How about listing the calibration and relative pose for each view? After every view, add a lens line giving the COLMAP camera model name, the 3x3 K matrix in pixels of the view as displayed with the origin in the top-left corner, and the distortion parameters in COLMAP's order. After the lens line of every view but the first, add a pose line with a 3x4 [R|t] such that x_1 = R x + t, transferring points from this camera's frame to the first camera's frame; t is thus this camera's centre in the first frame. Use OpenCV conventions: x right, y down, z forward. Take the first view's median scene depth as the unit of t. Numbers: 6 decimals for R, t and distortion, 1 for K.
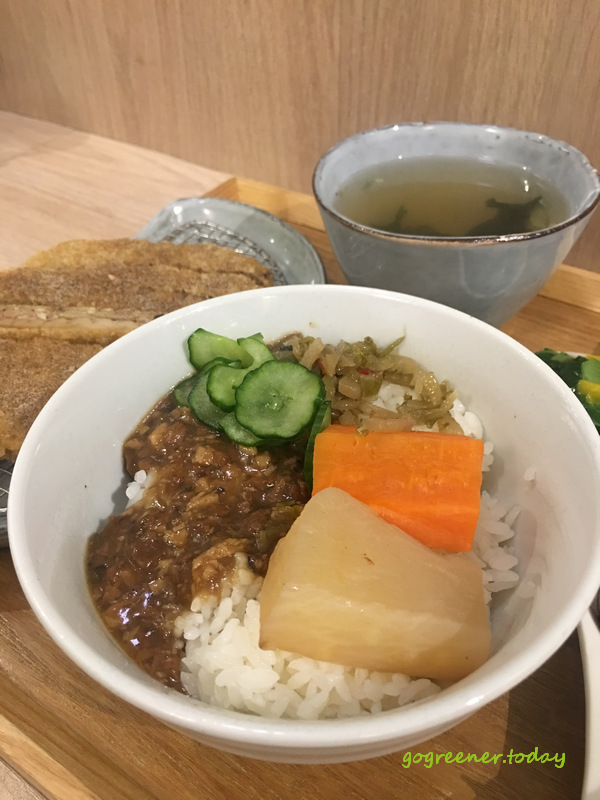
lens RADIAL K [[695.8, 0, 297.9], [0, 695.8, 396.7], [0, 0, 1]] dist [0.039589, -0.072993]
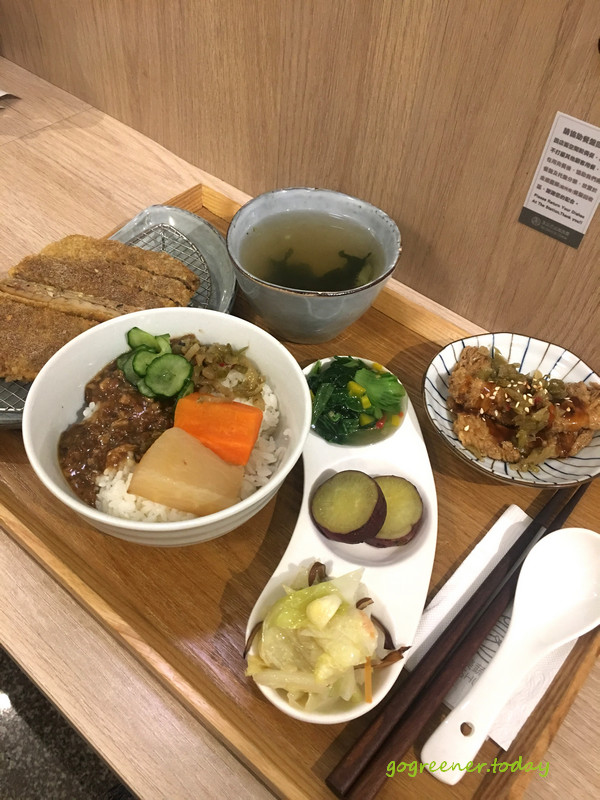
lens RADIAL K [[695.8, 0, 303.3], [0, 695.8, 396.1], [0, 0, 1]] dist [0.039589, -0.072993]
pose [[0.990479, 0.137500, 0.006684, 0.304388], [-0.137110, 0.981001, 0.137251, -0.230837], [0.012315, -0.136861, 0.990514, -0.813422]]
